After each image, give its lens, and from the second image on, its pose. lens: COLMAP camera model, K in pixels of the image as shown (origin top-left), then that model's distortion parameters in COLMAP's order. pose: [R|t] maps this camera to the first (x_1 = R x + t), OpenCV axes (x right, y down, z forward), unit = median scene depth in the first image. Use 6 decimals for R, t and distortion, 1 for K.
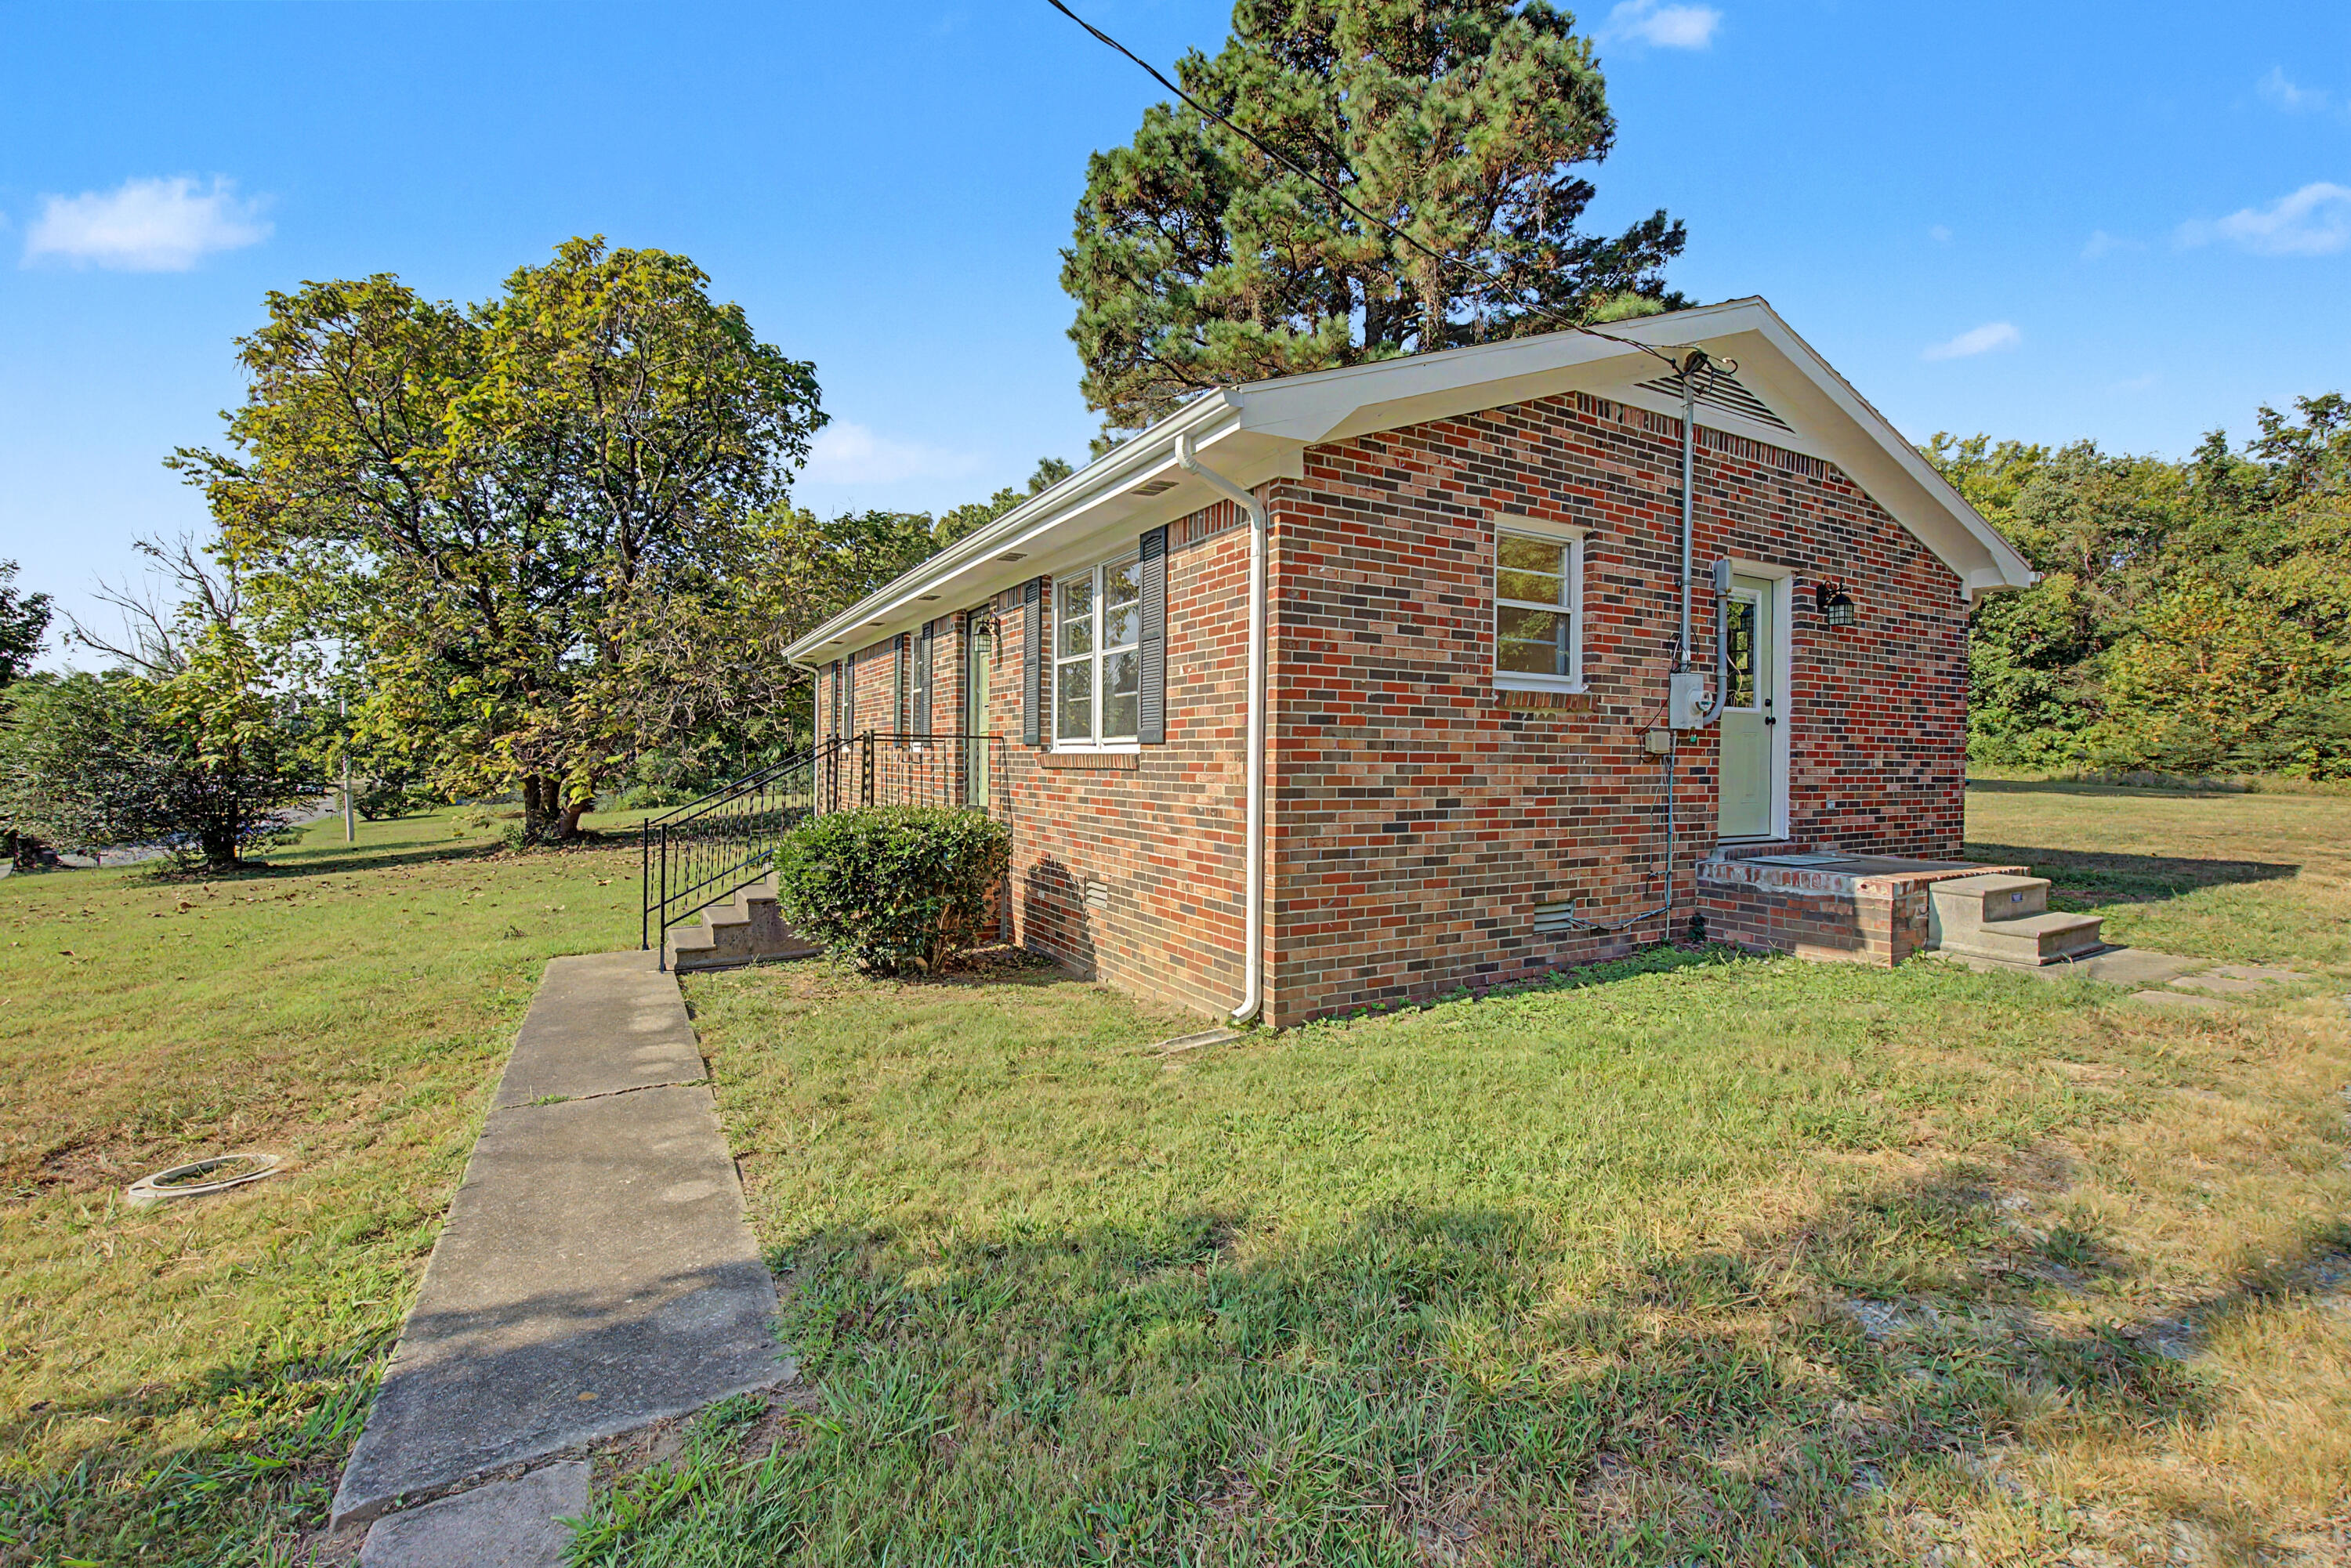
lens RADIAL K [[1015.2, 0, 1165.6], [0, 1015.2, 771.6], [0, 0, 1]] dist [-0.006661, 0.002947]
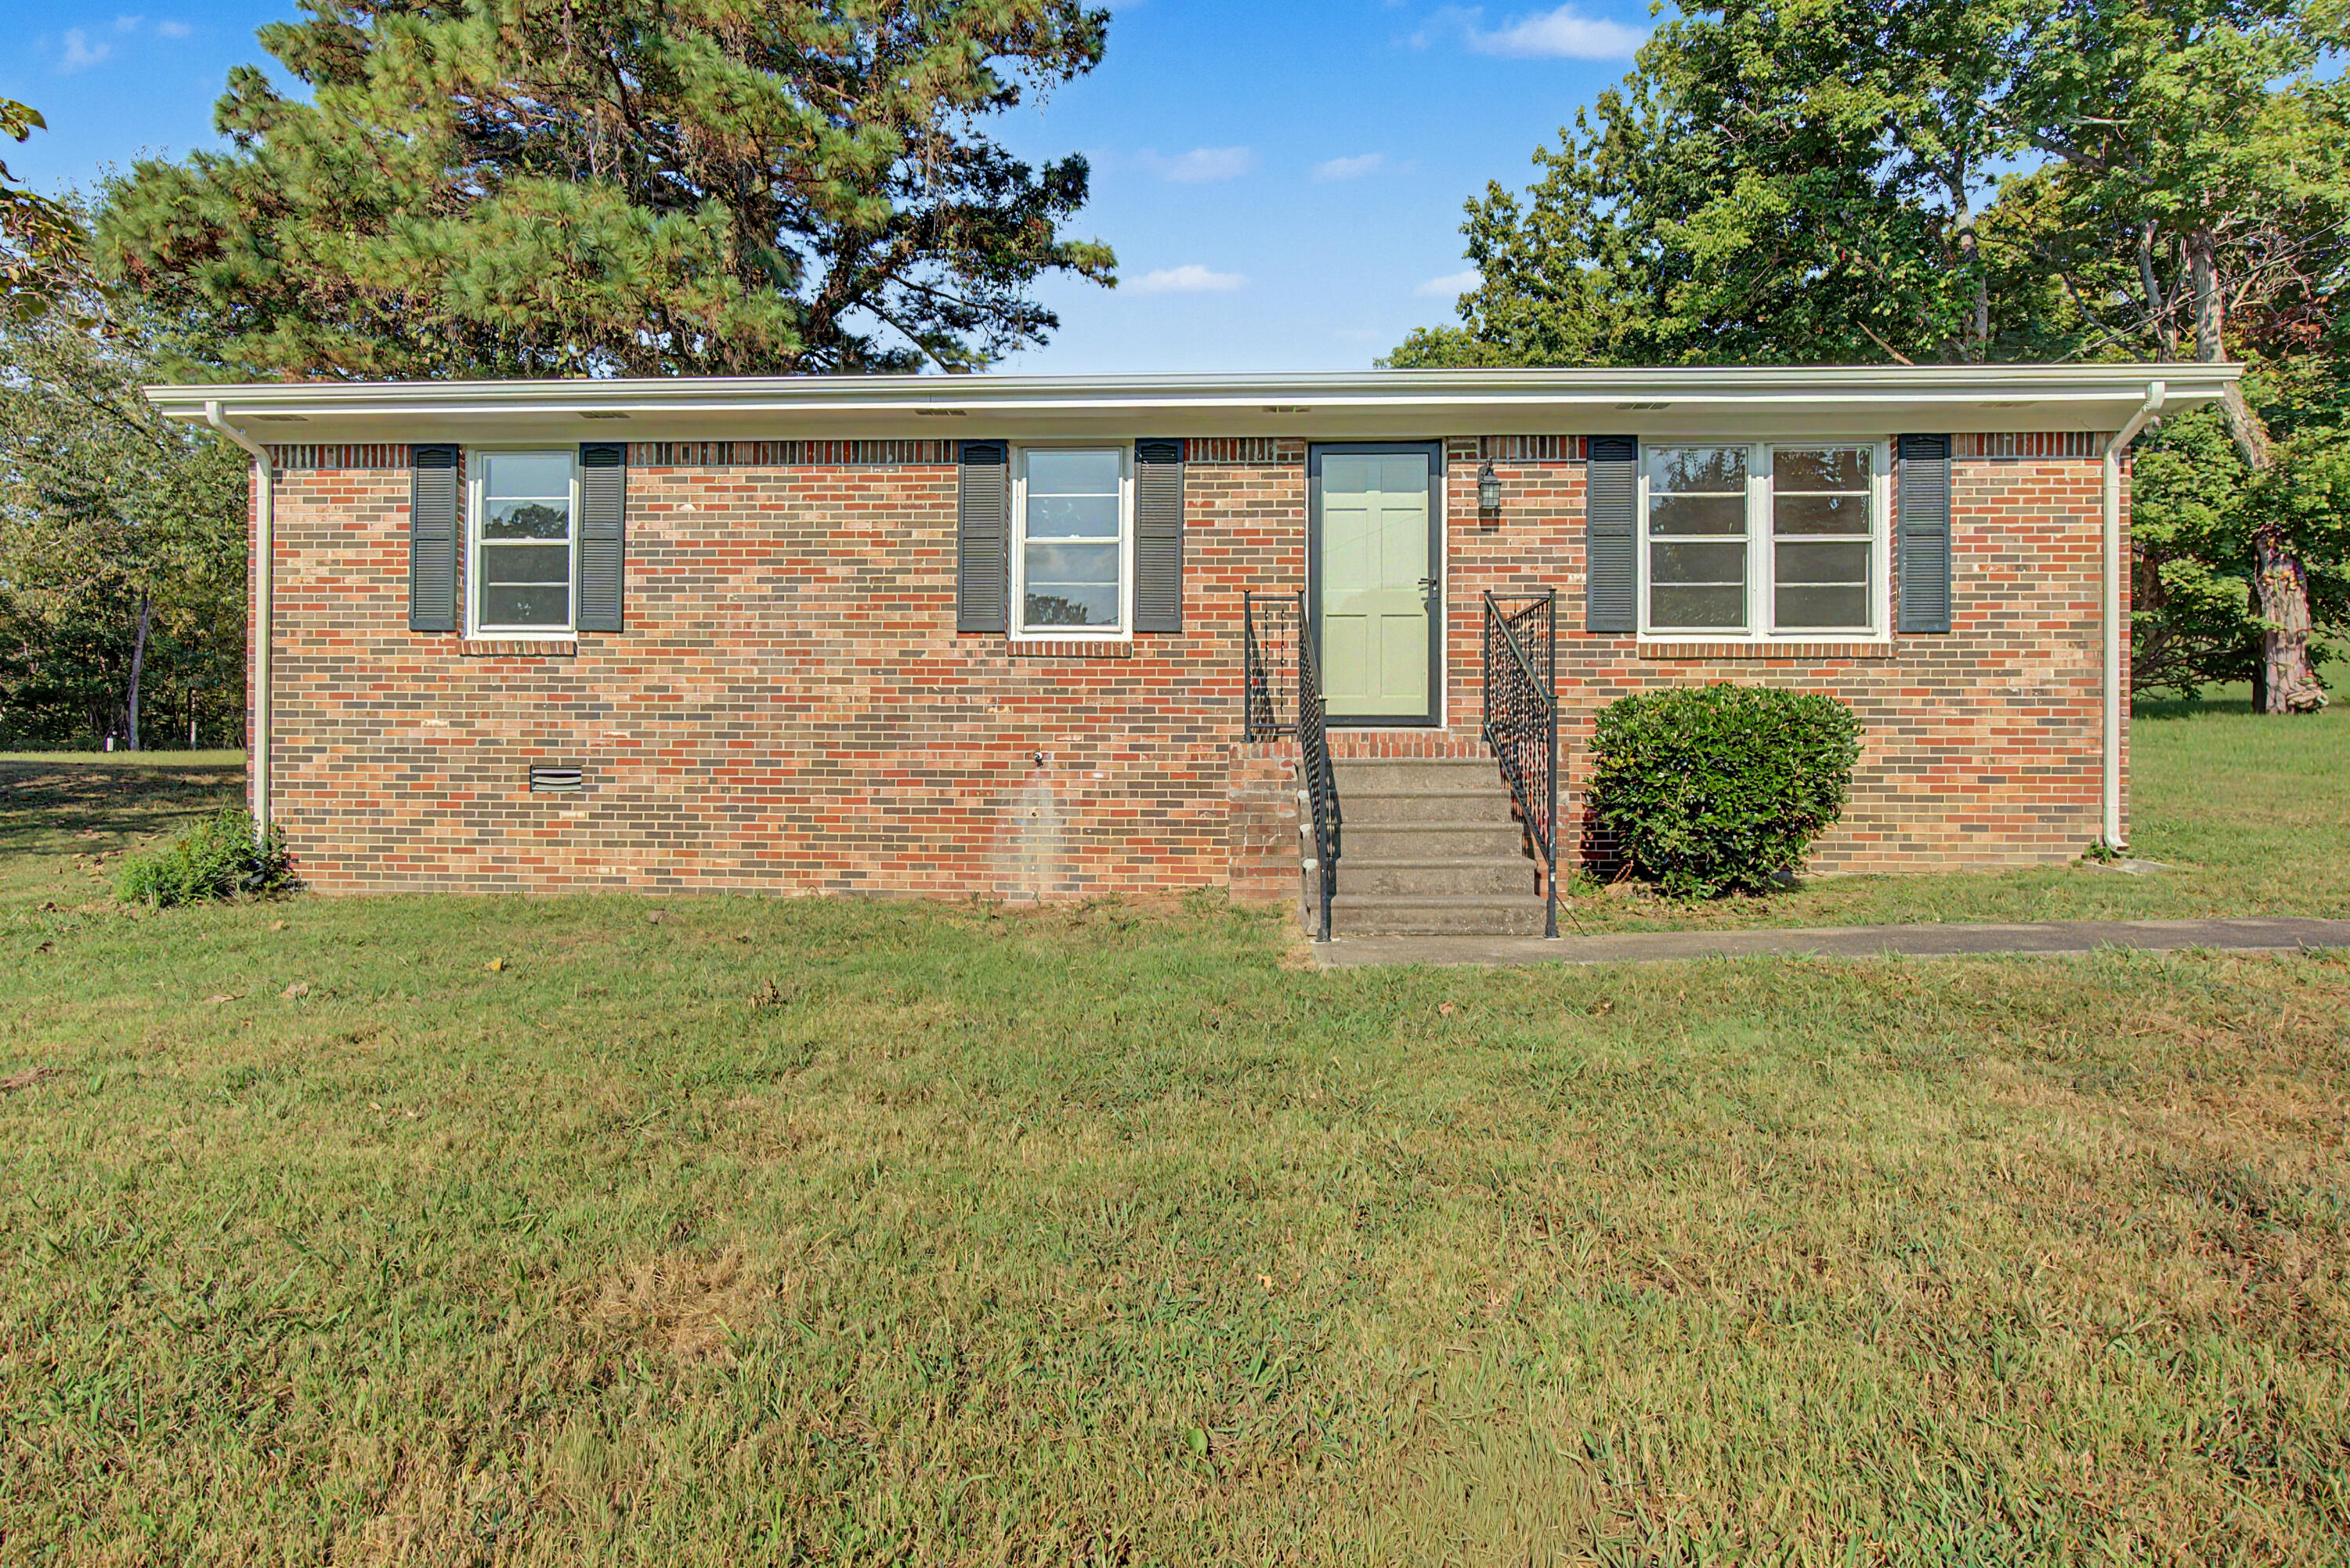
lens RADIAL K [[1277.5, 0, 1160.0], [0, 1277.5, 786.9], [0, 0, 1]] dist [-0.008472, 0.002650]
pose [[0.526240, -0.006634, 0.850310, -1.294178], [0.008995, 0.999957, 0.002235, 0.101750], [-0.850289, 0.006473, 0.526277, 0.802875]]
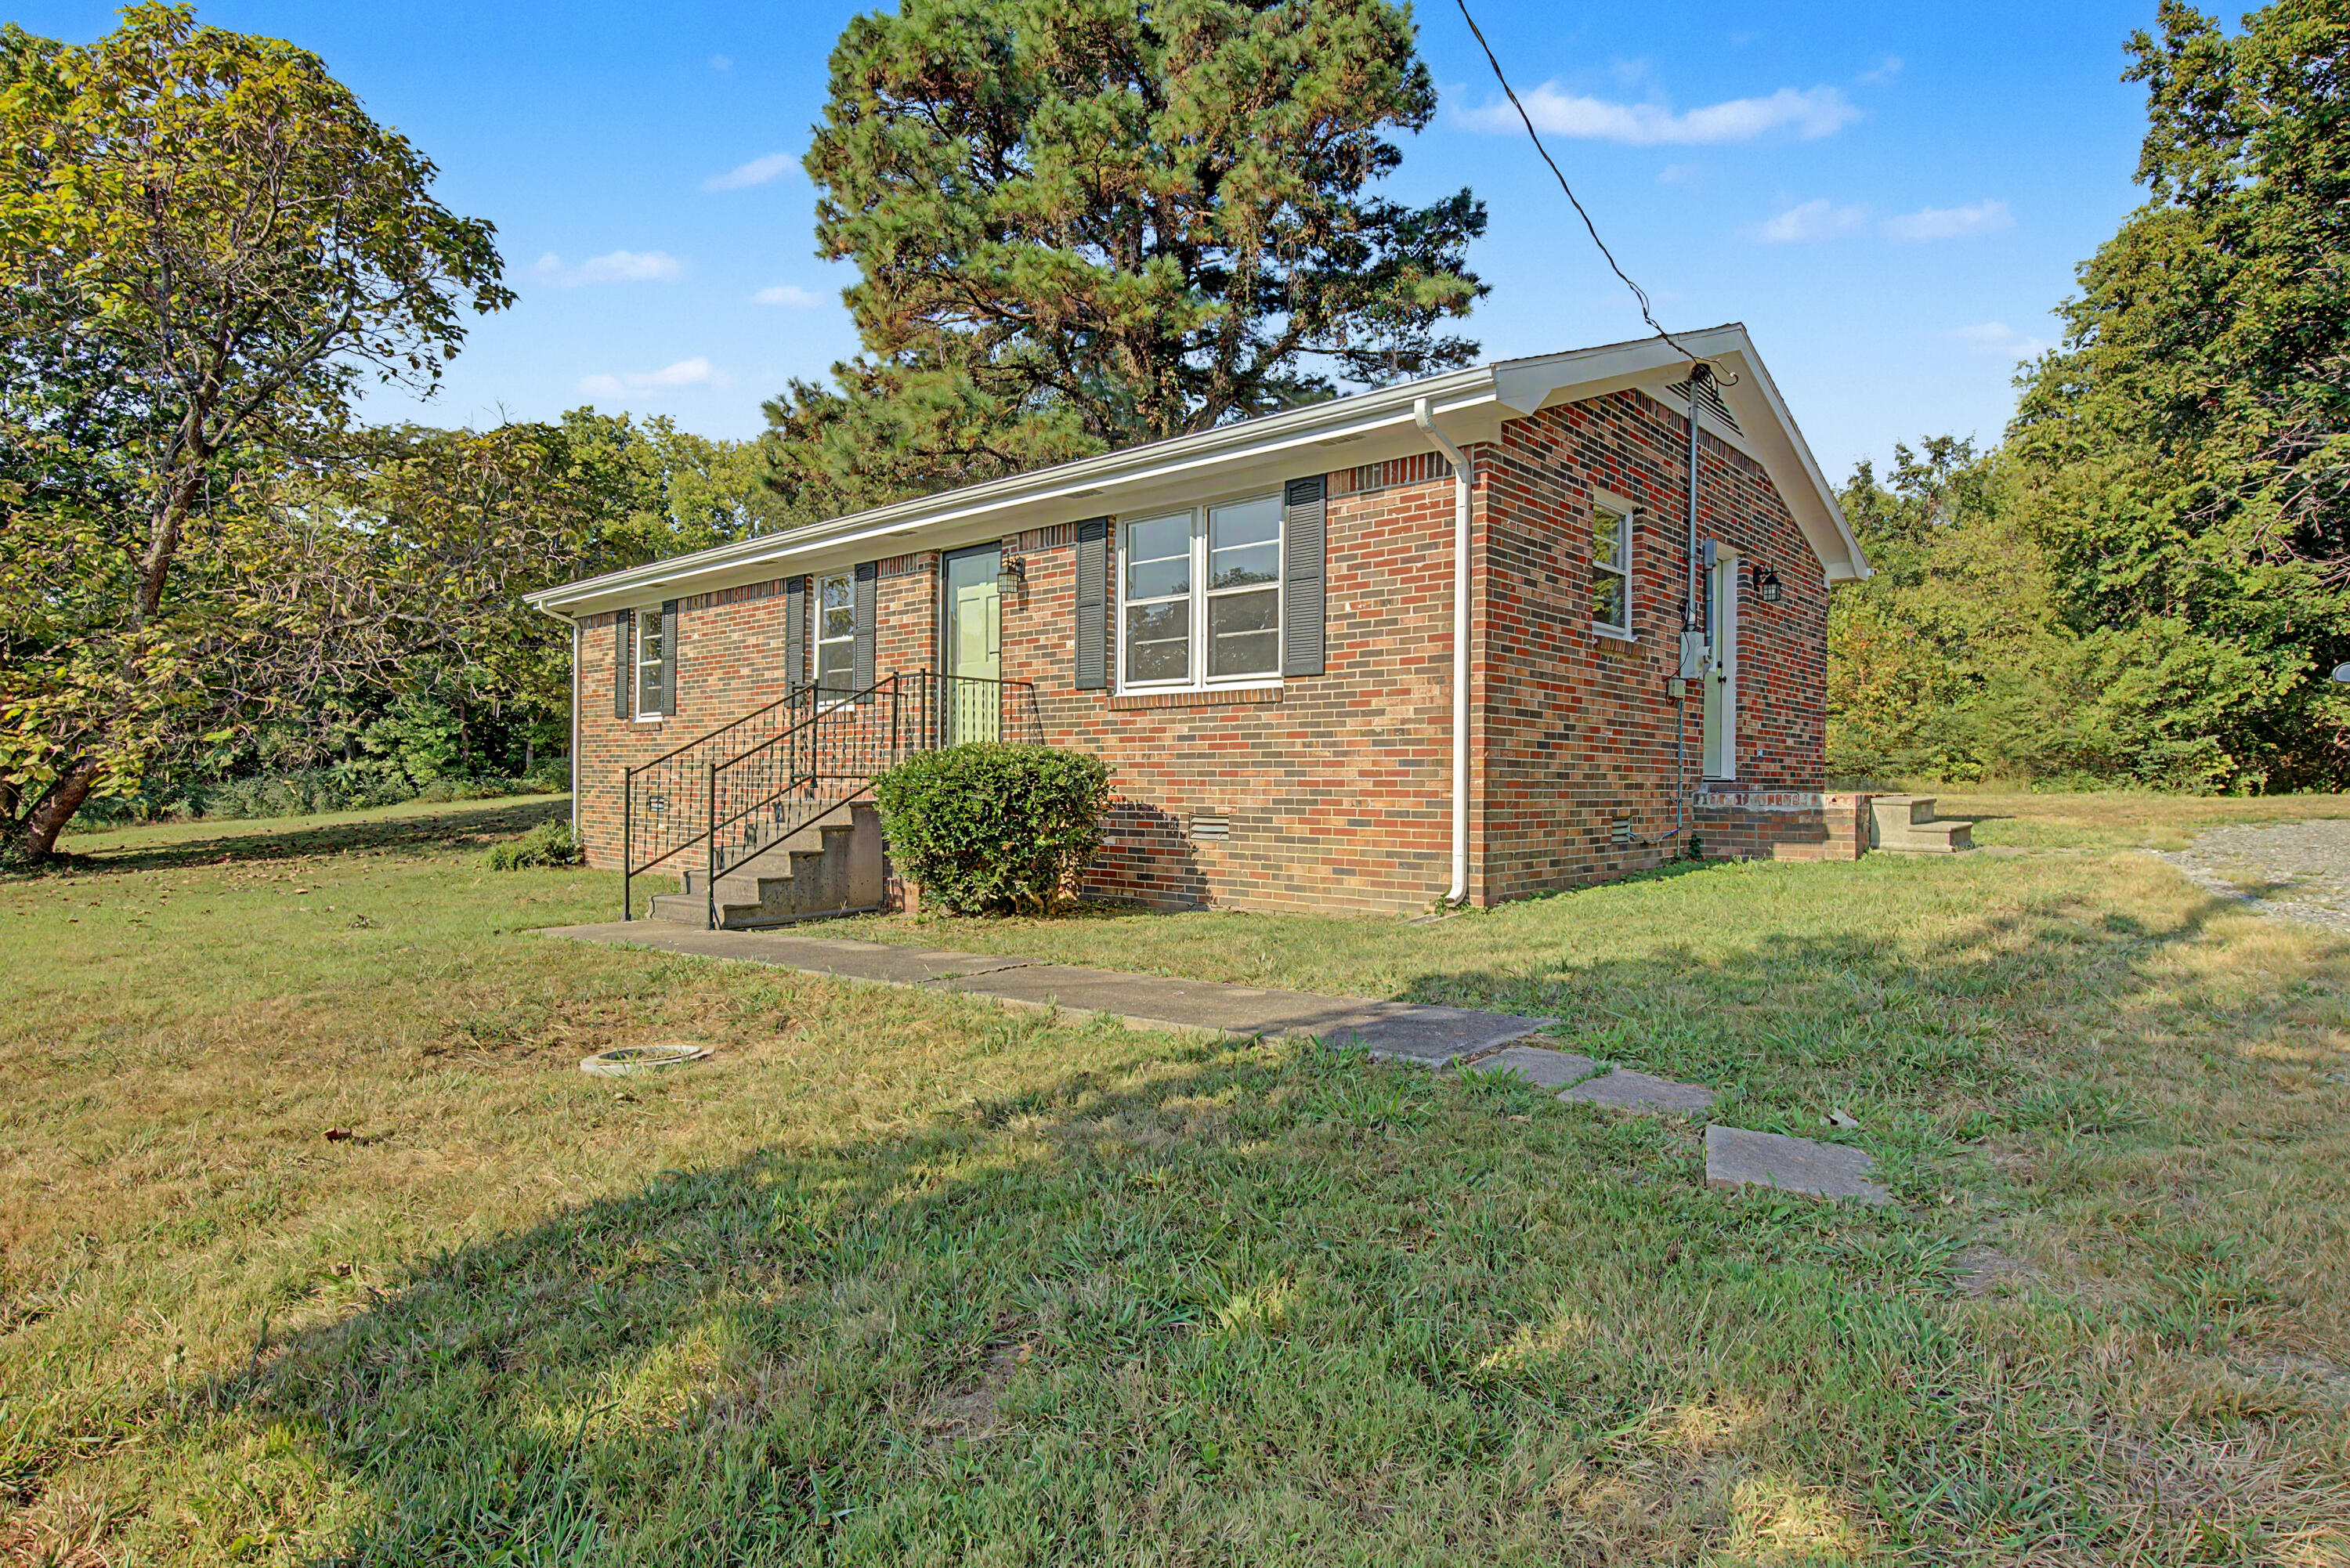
lens RADIAL K [[1277.5, 0, 1163.6], [0, 1277.5, 805.9], [0, 0, 1]] dist [-0.008472, 0.002650]
pose [[0.947064, -0.005400, 0.321000, -0.483835], [0.003557, 0.999974, 0.006328, 0.082896], [-0.321025, -0.004851, 0.947058, -0.193621]]
